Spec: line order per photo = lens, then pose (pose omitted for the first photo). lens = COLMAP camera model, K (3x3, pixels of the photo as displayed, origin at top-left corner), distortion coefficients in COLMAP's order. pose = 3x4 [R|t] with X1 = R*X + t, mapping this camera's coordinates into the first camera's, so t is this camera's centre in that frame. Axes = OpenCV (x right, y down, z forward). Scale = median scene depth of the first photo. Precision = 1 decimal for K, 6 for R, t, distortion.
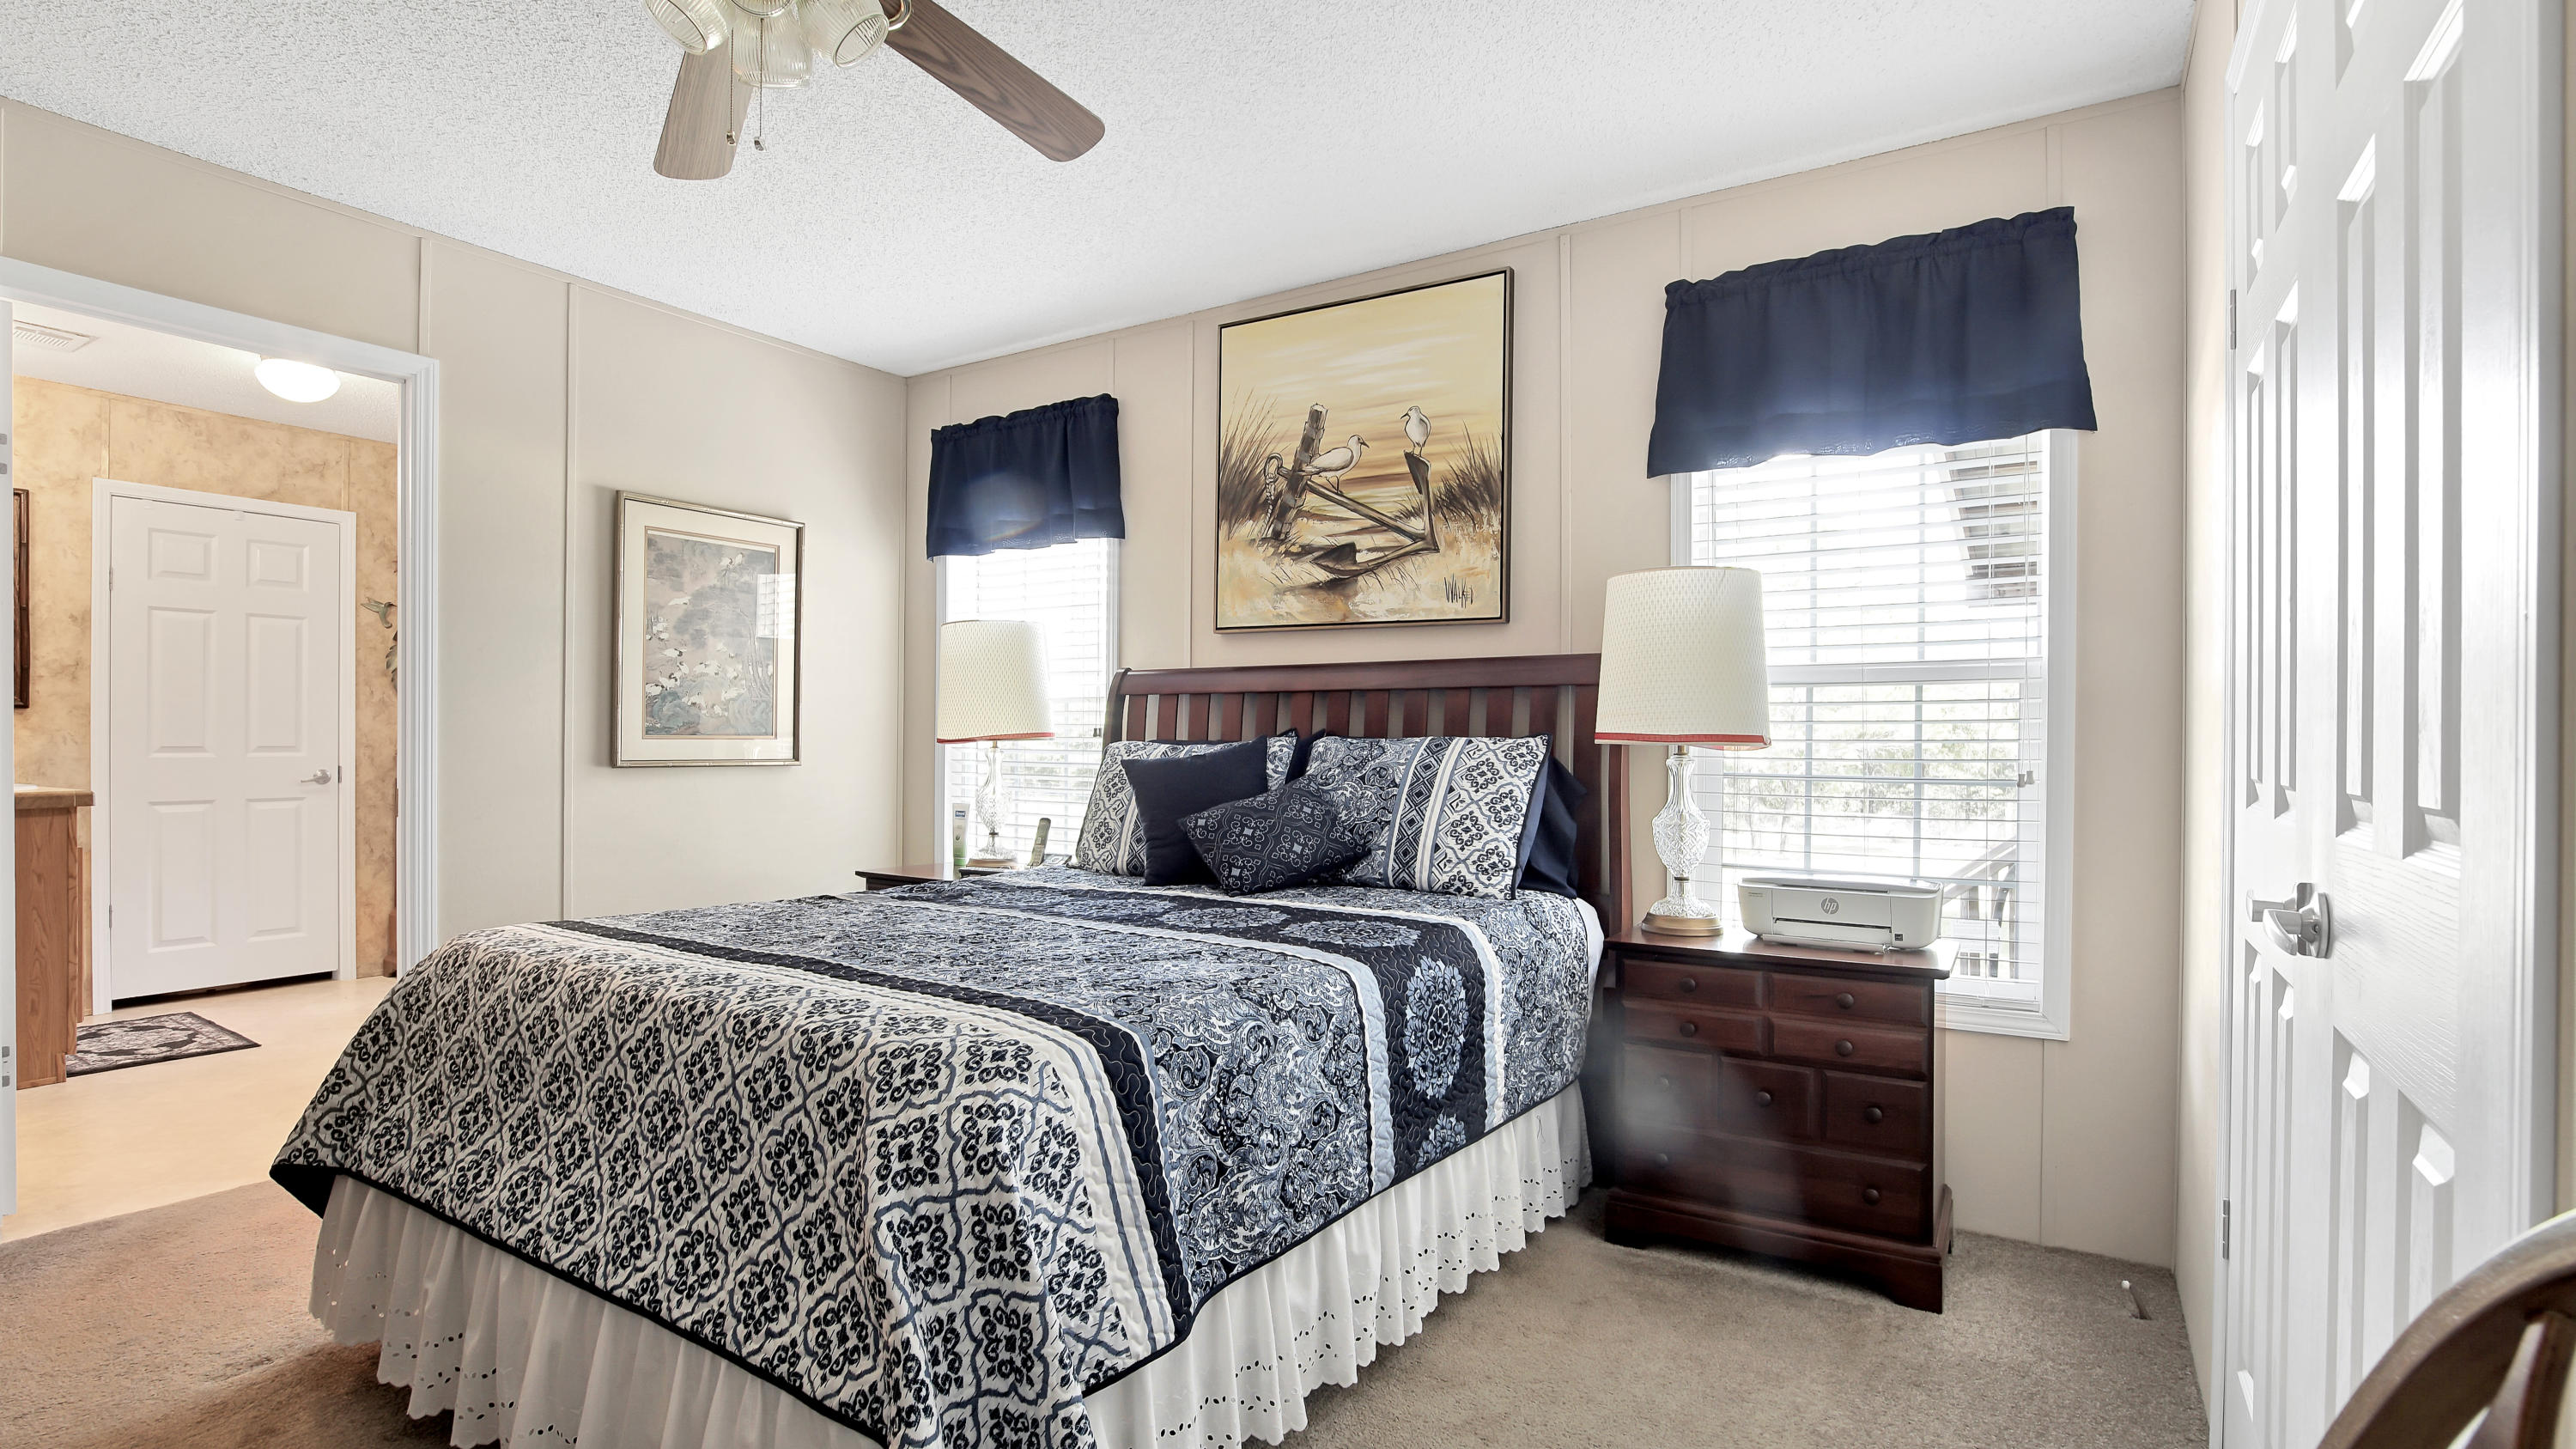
lens RADIAL K [[1222.3, 0, 1293.7], [0, 1222.3, 739.1], [0, 0, 1]] dist [-0.030096, 0.008455]
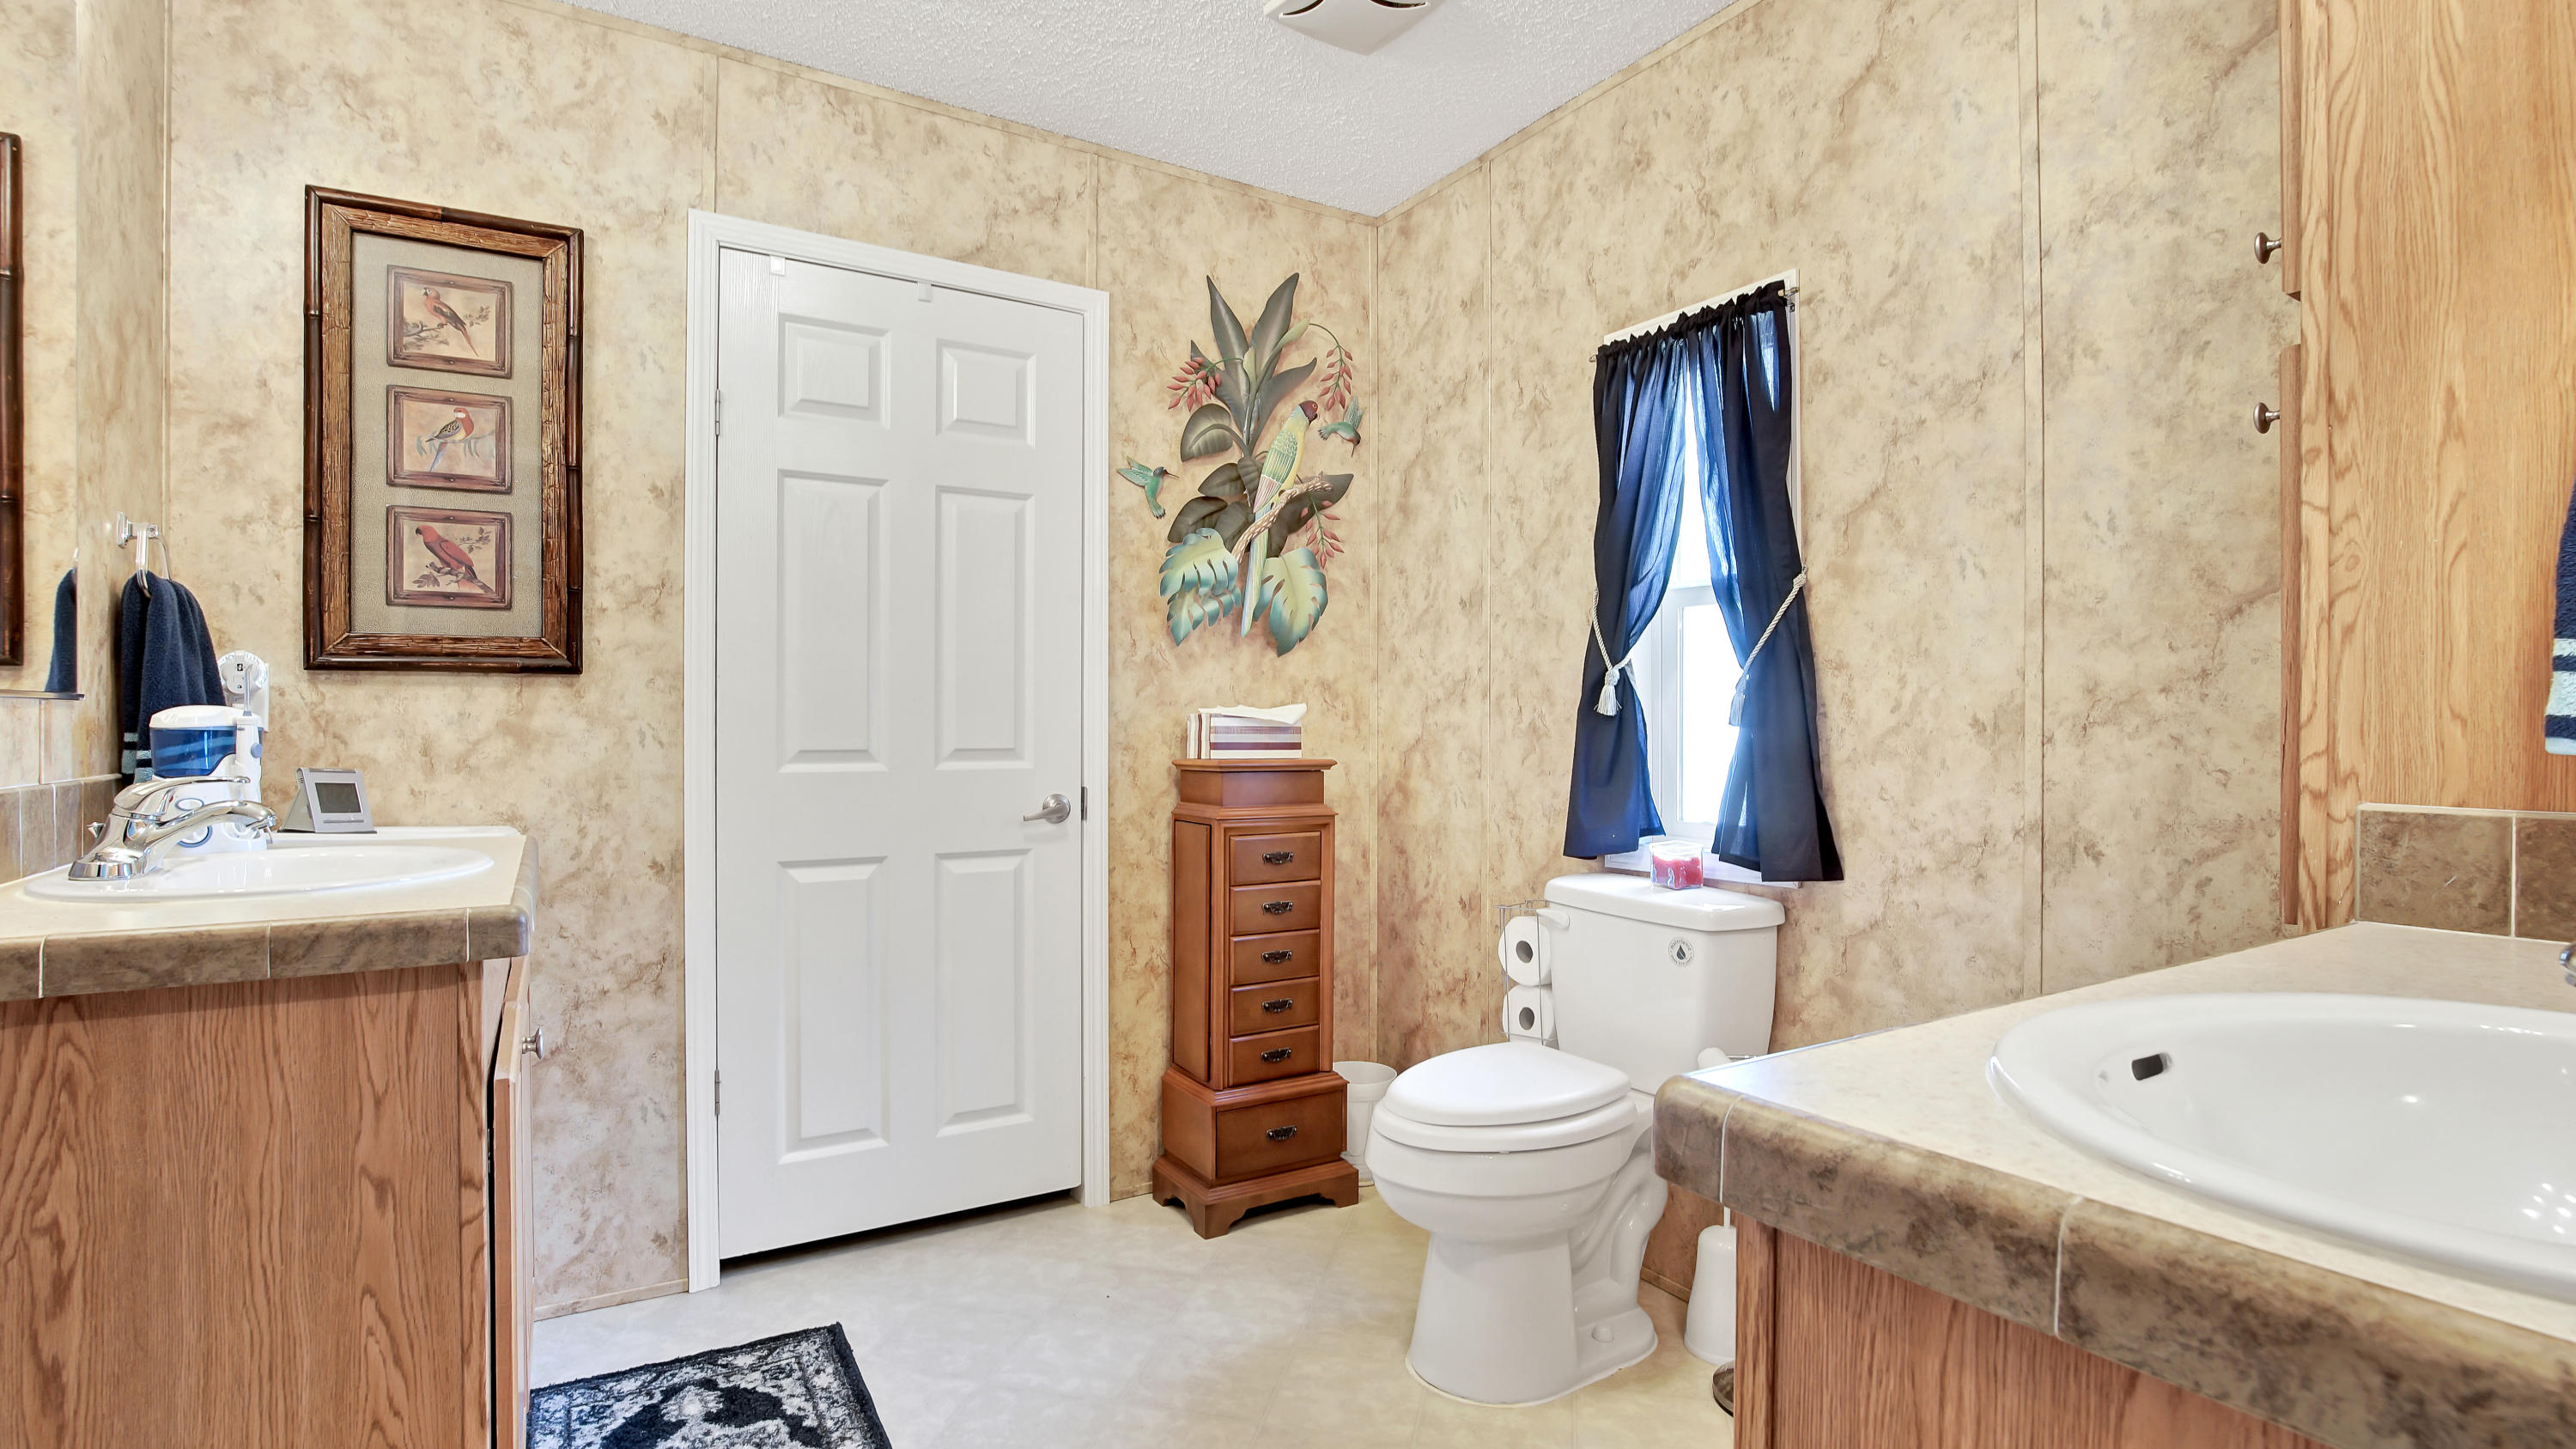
lens RADIAL K [[1222.3, 0, 1284.3], [0, 1222.3, 729.1], [0, 0, 1]] dist [-0.030096, 0.008455]
pose [[0.899104, -0.003955, -0.437717, -0.522714], [0.002905, 0.999991, -0.003069, -0.000536], [0.437726, 0.001488, 0.899107, 0.609638]]
